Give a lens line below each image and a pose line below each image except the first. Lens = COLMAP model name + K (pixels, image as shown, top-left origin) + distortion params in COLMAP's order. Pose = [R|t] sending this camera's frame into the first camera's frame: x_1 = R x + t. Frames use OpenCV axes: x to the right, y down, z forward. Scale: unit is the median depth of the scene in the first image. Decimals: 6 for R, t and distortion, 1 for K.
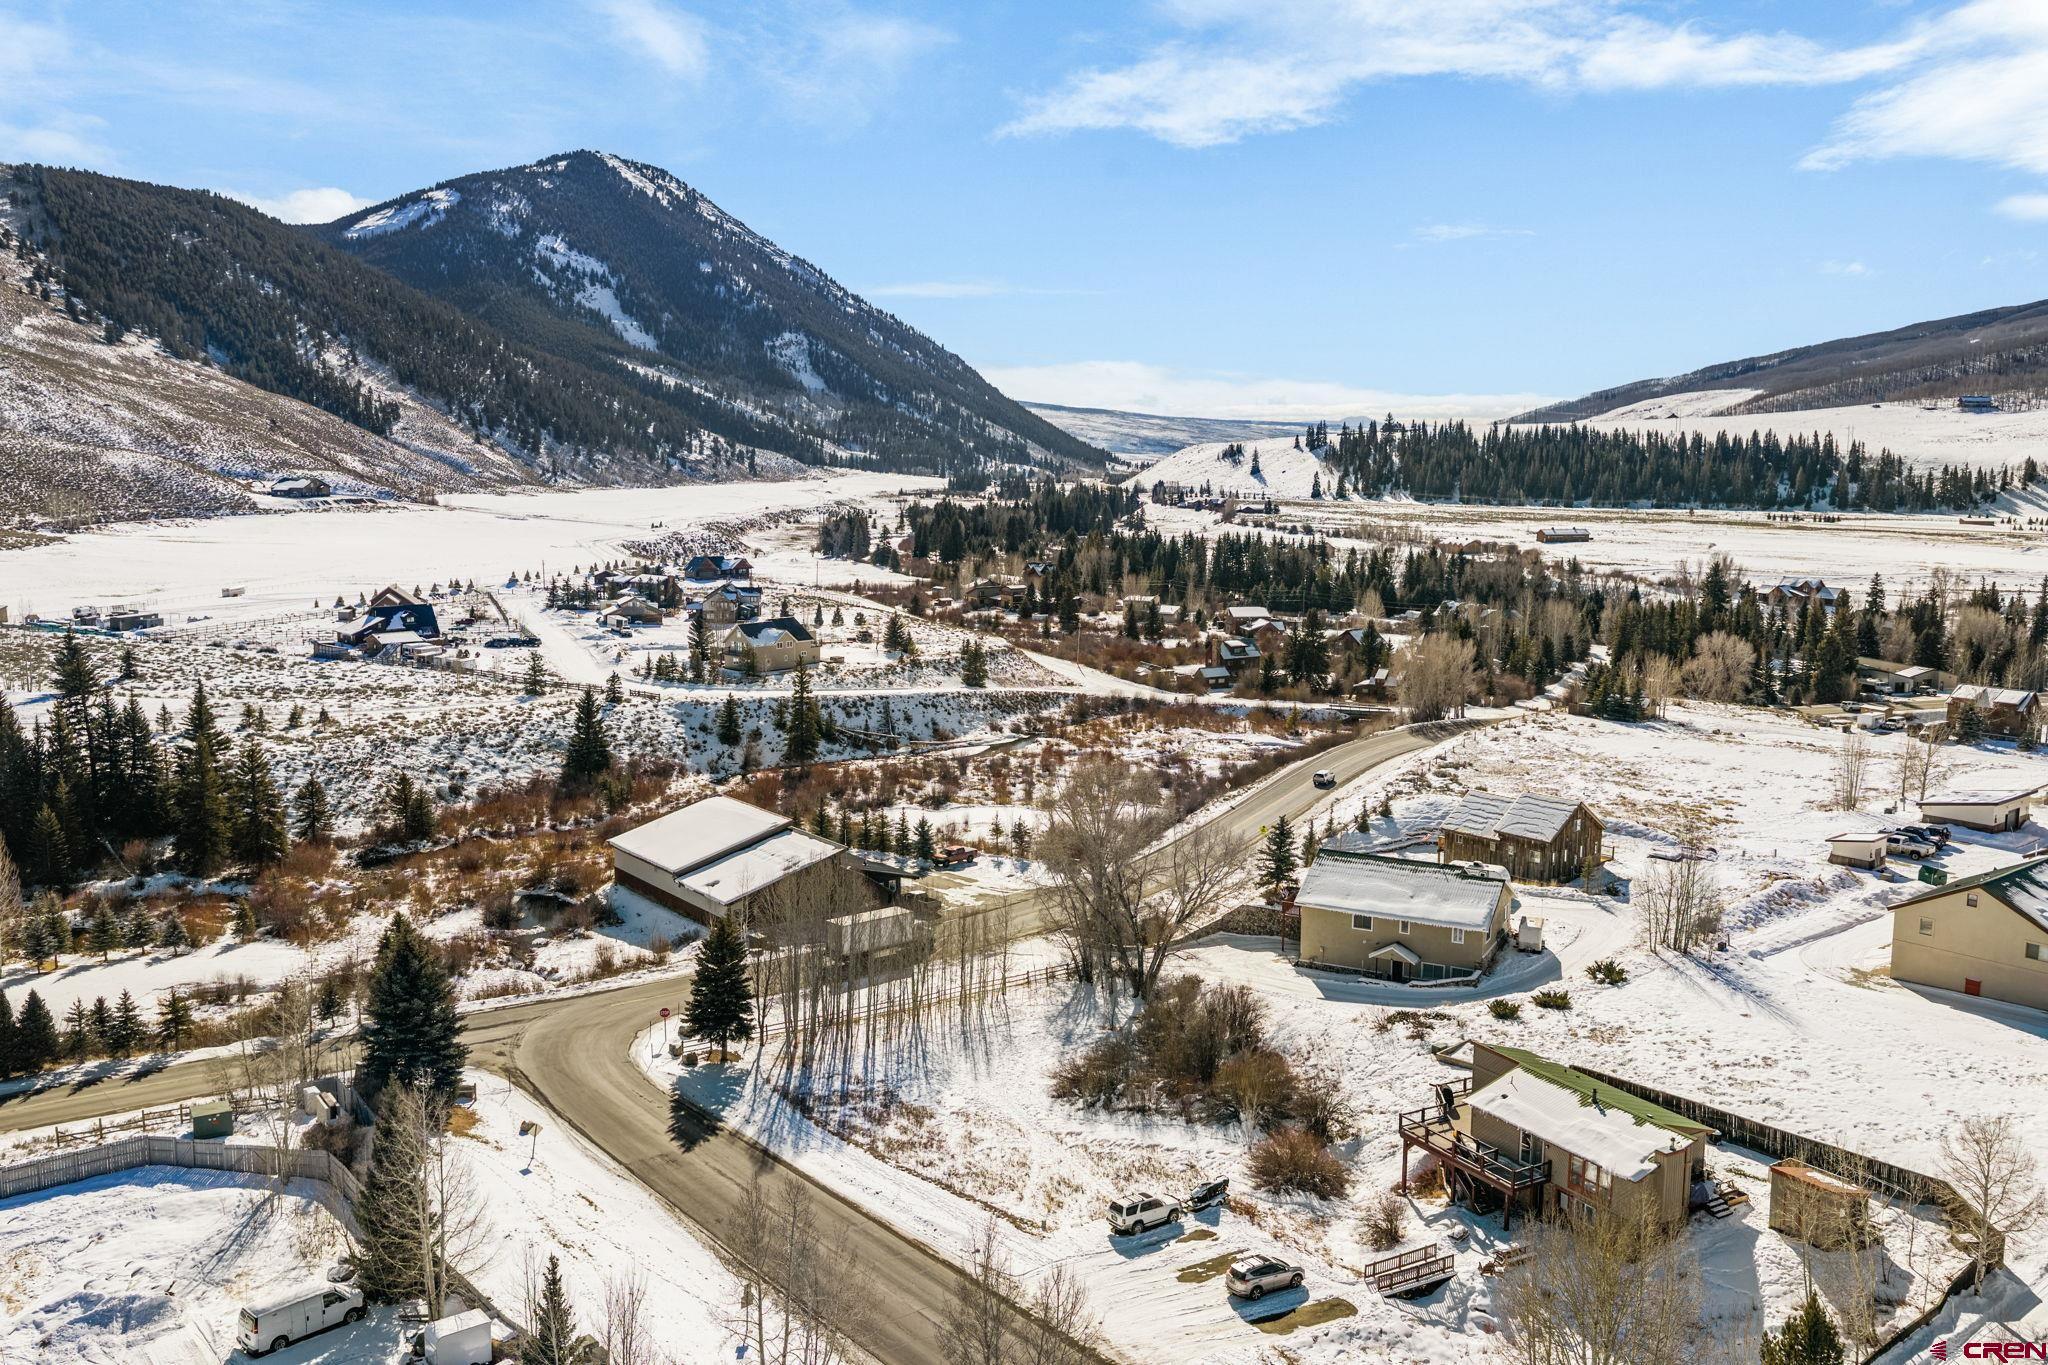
lens RADIAL K [[1687.9, 0, 1029.6], [0, 1687.9, 676.4], [0, 0, 1]] dist [0.031552, -0.065617]
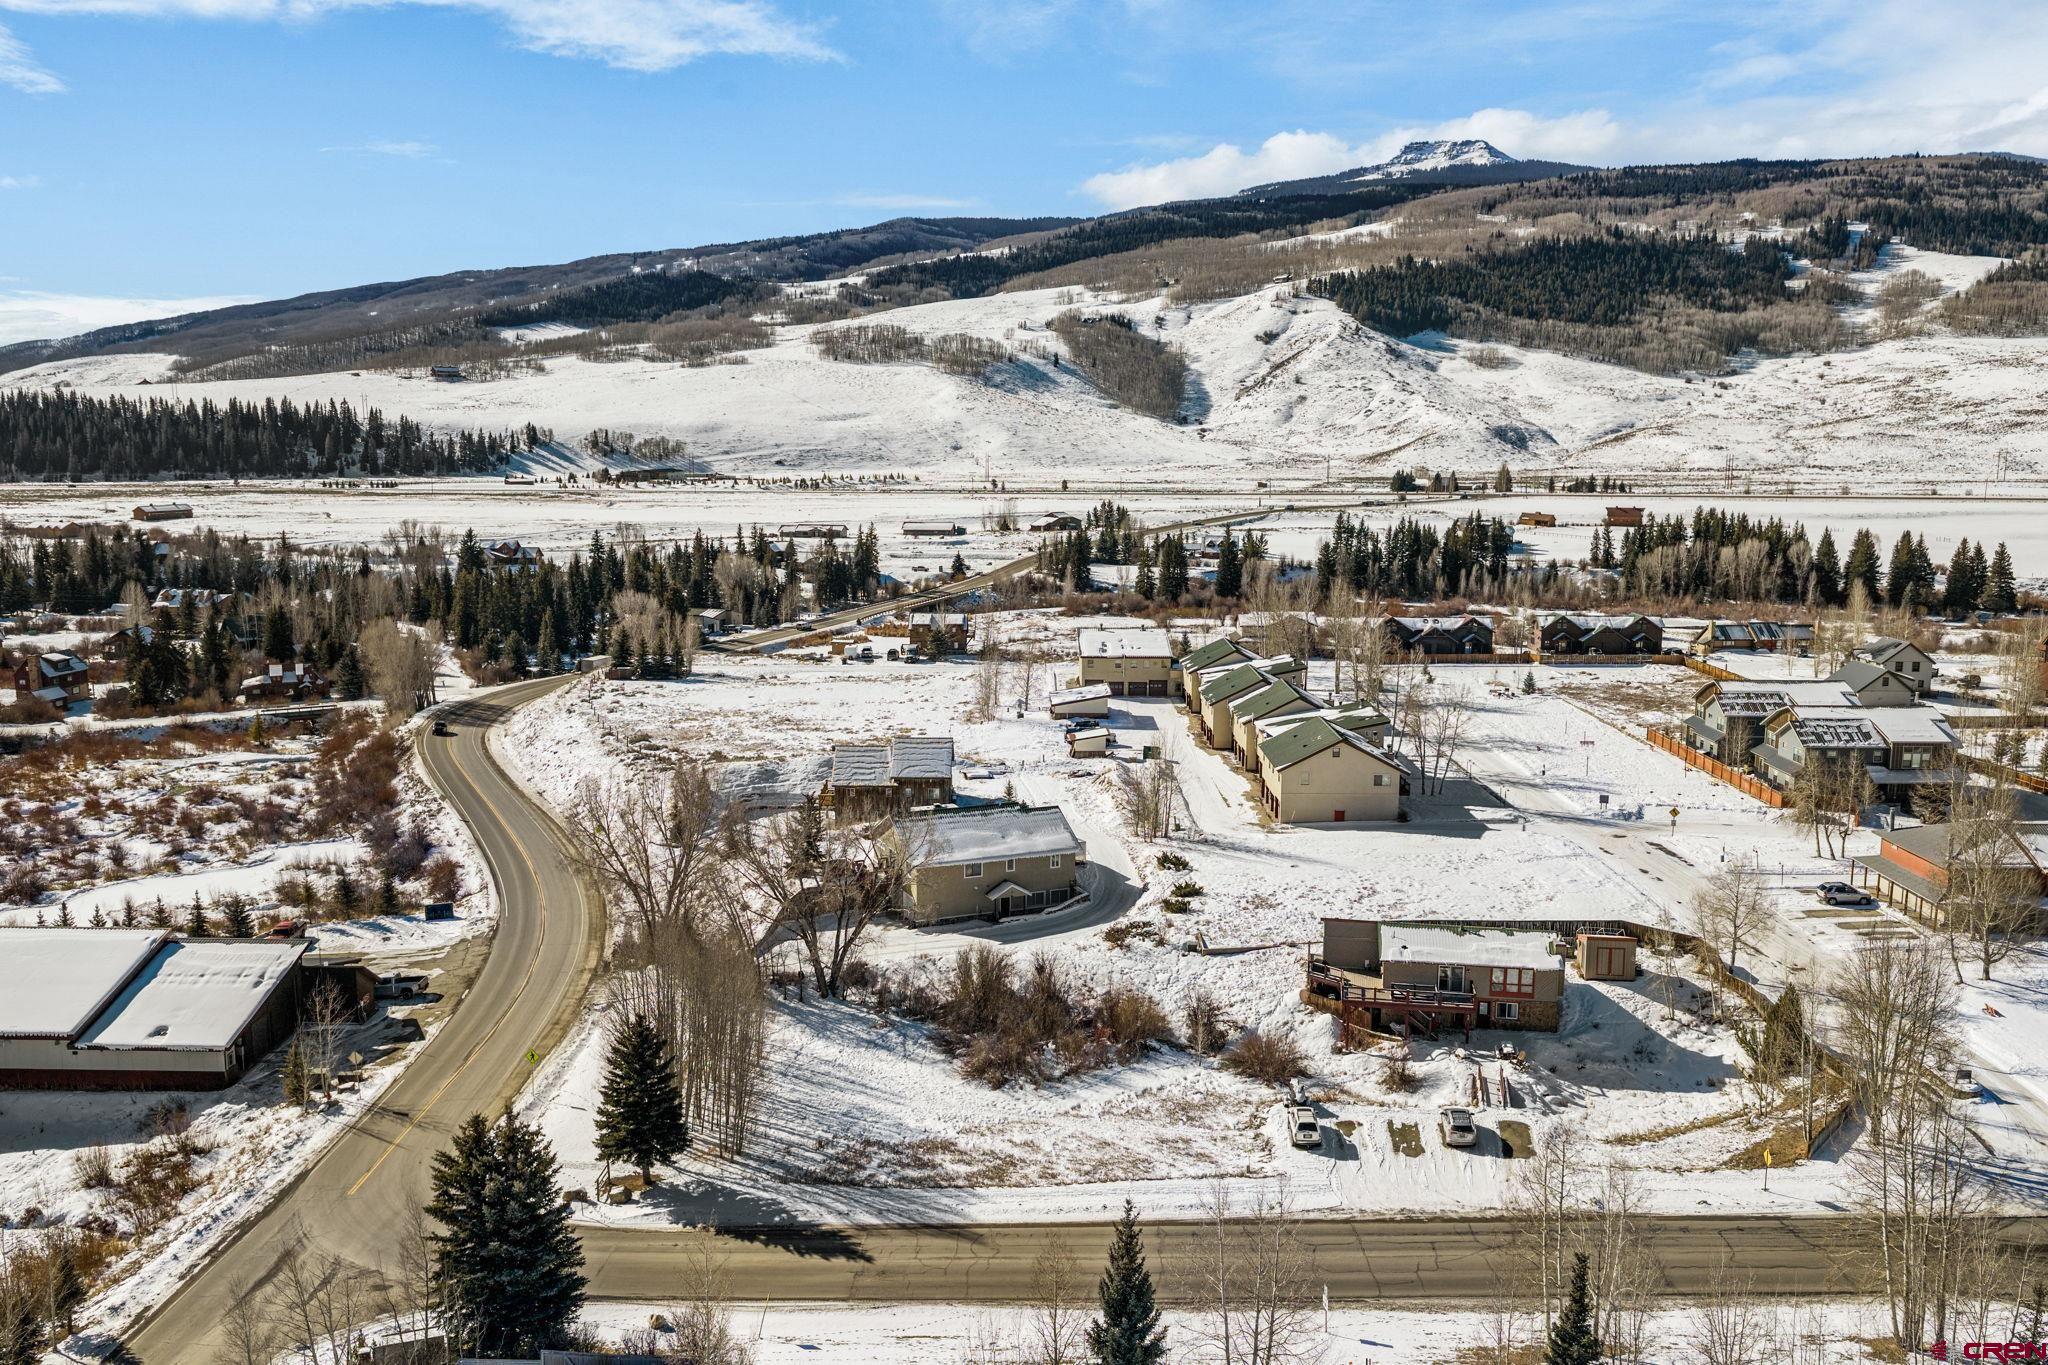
lens RADIAL K [[1691.2, 0, 1032.2], [0, 1691.2, 685.4], [0, 0, 1]] dist [0.003328, -0.006027]
pose [[0.630689, -0.125884, 0.765758, -0.229108], [0.106933, 0.991440, 0.074913, -0.017766], [-0.768633, 0.034637, 0.638751, 0.116218]]
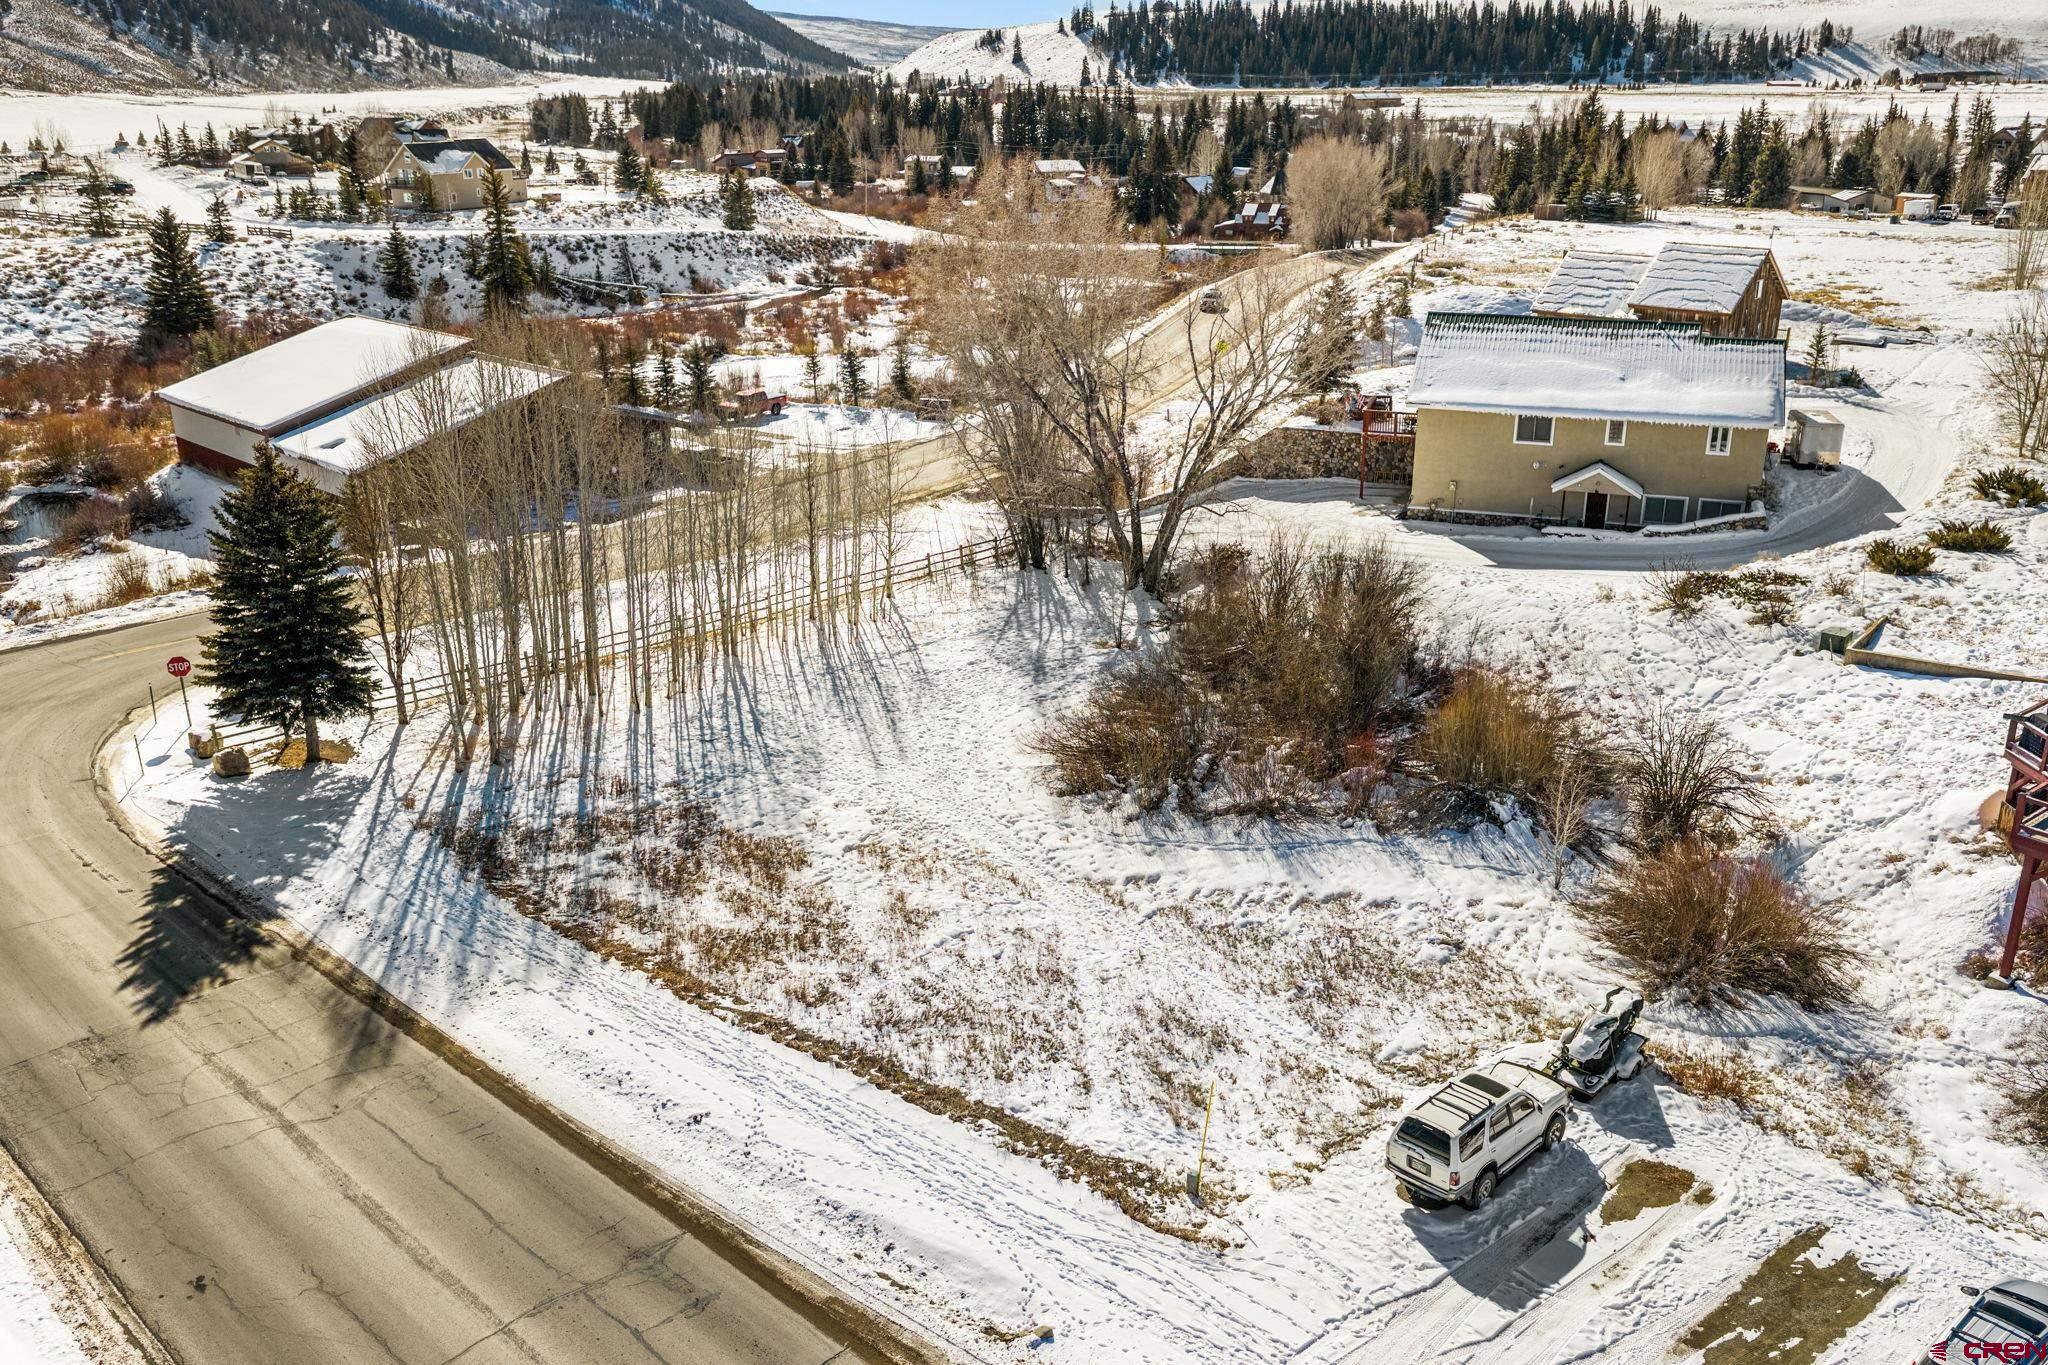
lens RADIAL K [[1691.2, 0, 1032.2], [0, 1691.2, 685.4], [0, 0, 1]] dist [0.003328, -0.006027]
pose [[0.988788, -0.063145, 0.135318, -0.017744], [0.032334, 0.975230, 0.218819, 0.040088], [-0.145783, -0.211990, 0.966337, 0.188757]]
